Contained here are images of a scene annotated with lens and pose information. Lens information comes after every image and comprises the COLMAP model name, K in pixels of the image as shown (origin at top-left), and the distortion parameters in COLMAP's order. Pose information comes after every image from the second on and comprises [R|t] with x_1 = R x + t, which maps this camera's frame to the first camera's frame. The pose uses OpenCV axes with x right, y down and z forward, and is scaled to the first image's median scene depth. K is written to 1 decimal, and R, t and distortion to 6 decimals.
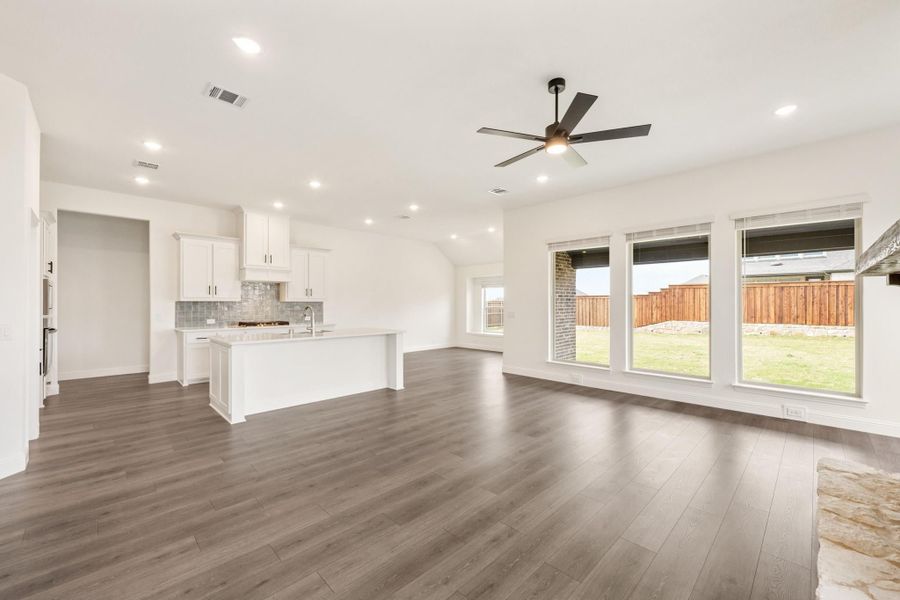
lens RADIAL K [[365.4, 0, 452.4], [0, 365.4, 305.0], [0, 0, 1]] dist [0.000014, -0.000030]
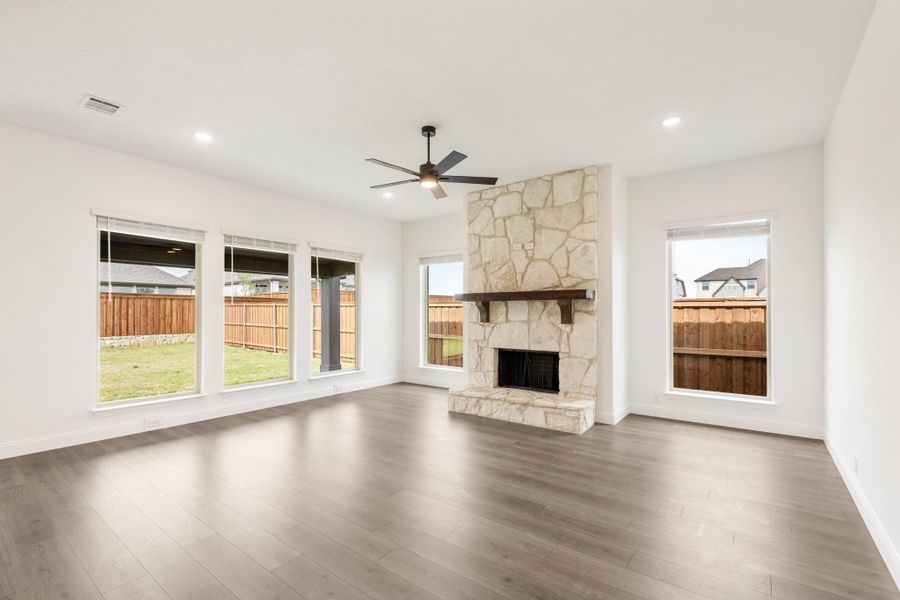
lens RADIAL K [[401.3, 0, 452.9], [0, 401.3, 310.9], [0, 0, 1]] dist [0.001100, -0.000027]
pose [[-0.135272, 0.007153, 0.990783, -0.442526], [0.006718, 0.999958, -0.006302, -0.001363], [-0.990786, 0.005803, -0.135314, 0.474531]]
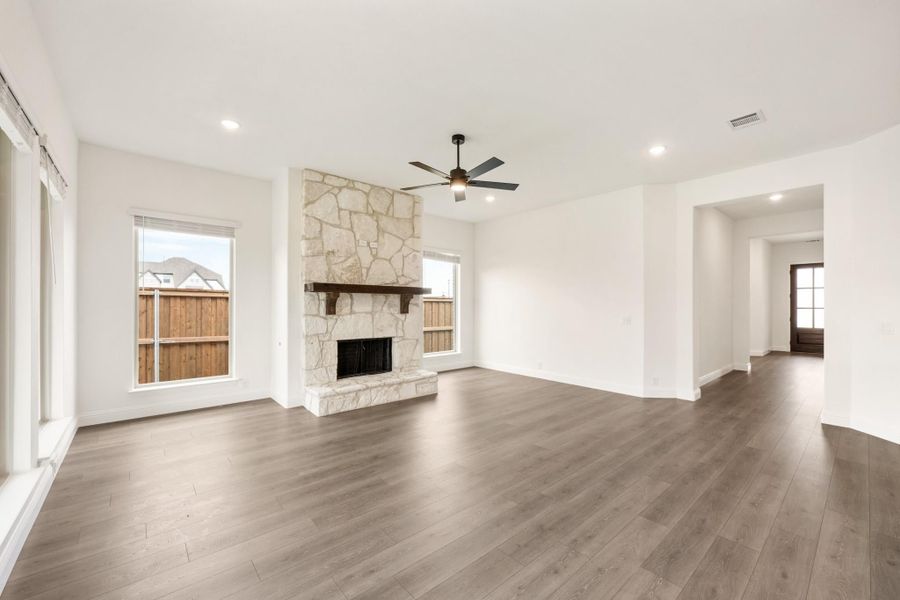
lens RADIAL K [[365.4, 0, 452.4], [0, 365.4, 305.0], [0, 0, 1]] dist [0.000014, -0.000030]
pose [[-0.997828, -0.000890, 0.065866, 0.096277], [-0.000694, 0.999995, 0.003005, -0.003389], [-0.065869, 0.002952, -0.997824, 1.008957]]
